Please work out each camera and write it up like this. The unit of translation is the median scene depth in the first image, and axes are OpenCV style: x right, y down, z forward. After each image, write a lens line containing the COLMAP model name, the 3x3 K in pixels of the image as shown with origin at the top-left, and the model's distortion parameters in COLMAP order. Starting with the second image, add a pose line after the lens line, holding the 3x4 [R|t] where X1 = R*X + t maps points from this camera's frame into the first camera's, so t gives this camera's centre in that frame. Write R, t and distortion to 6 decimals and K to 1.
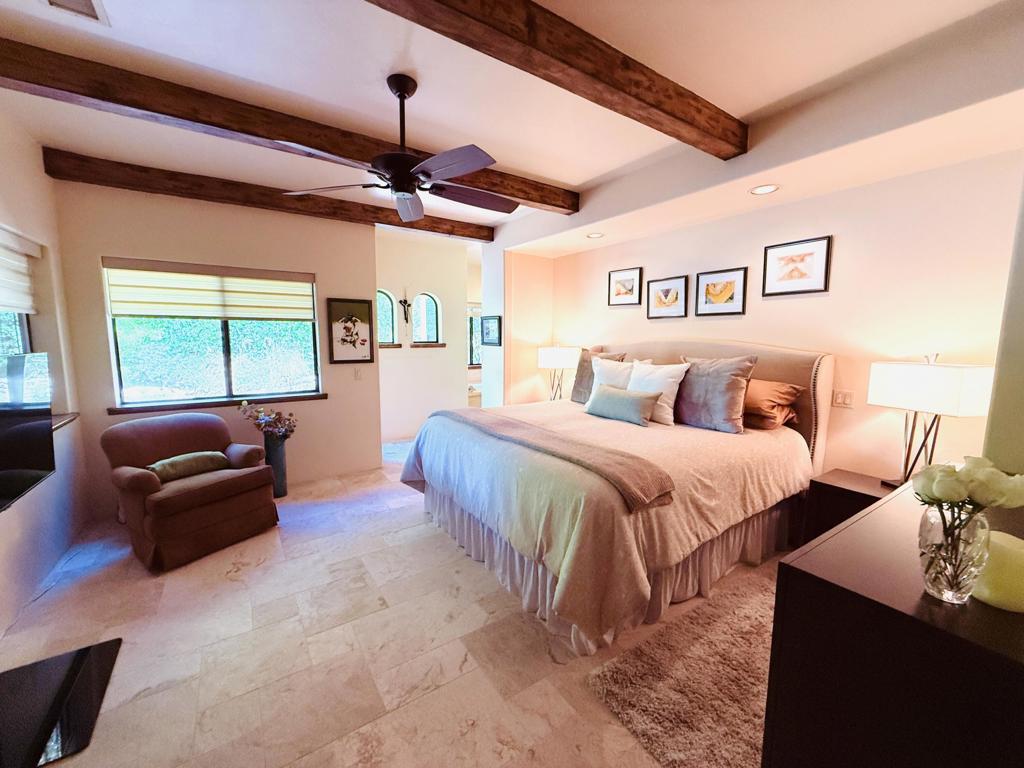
lens RADIAL K [[410.3, 0, 507.0], [0, 410.3, 380.6], [0, 0, 1]] dist [-0.002148, 0.001170]
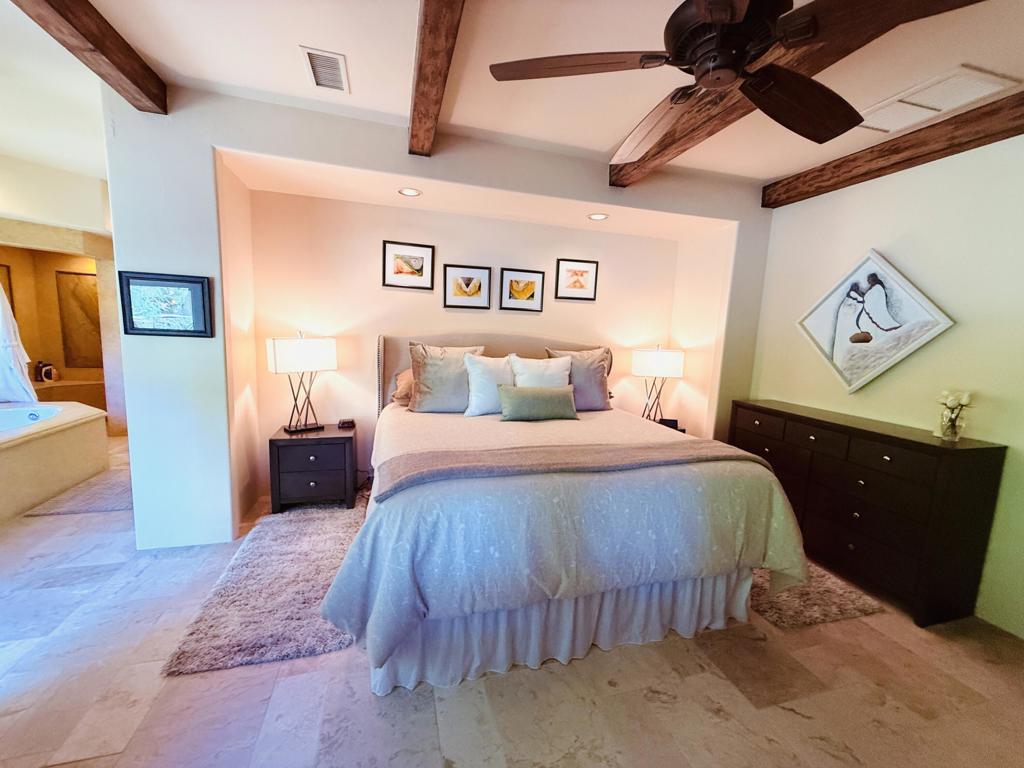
lens RADIAL K [[410.3, 0, 513.6], [0, 410.3, 382.7], [0, 0, 1]] dist [-0.002148, 0.001170]
pose [[0.299875, -0.116193, 0.946876, -0.553657], [0.063051, 0.992799, 0.101860, -0.079938], [-0.951893, 0.029157, 0.305041, 0.683139]]
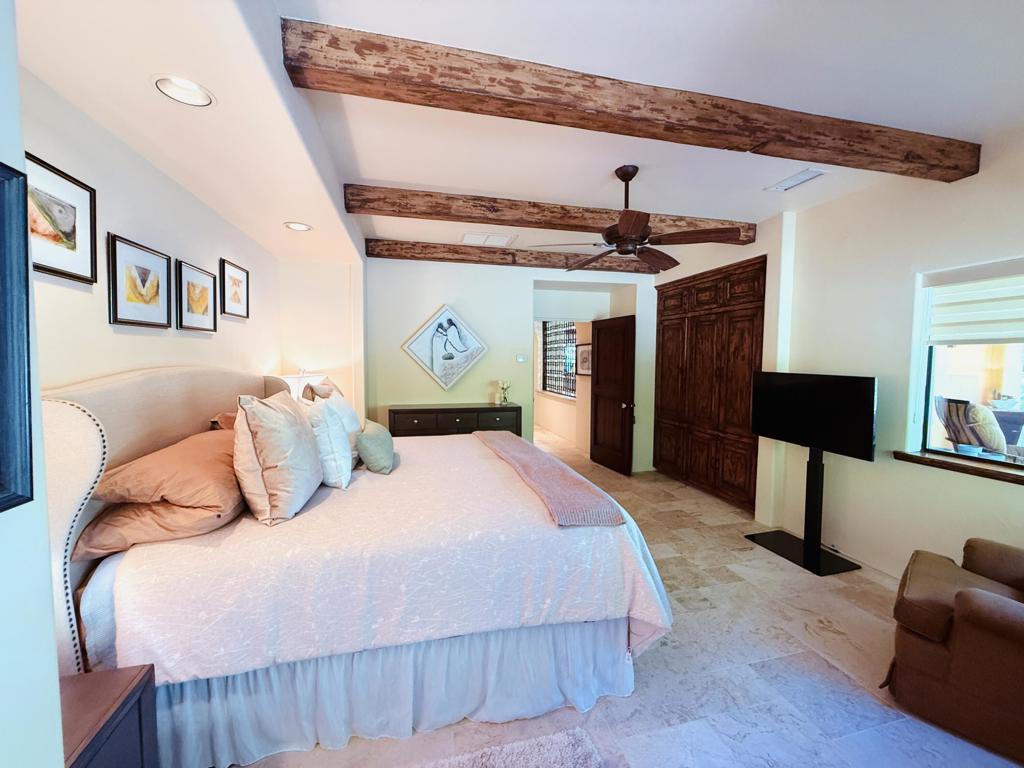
lens RADIAL K [[410.3, 0, 507.9], [0, 410.3, 379.6], [0, 0, 1]] dist [-0.002148, 0.001170]
pose [[-0.938990, -0.027699, 0.342828, -0.218170], [0.027336, 0.987588, 0.154667, -0.170588], [-0.342857, 0.154602, -0.926578, 1.466151]]
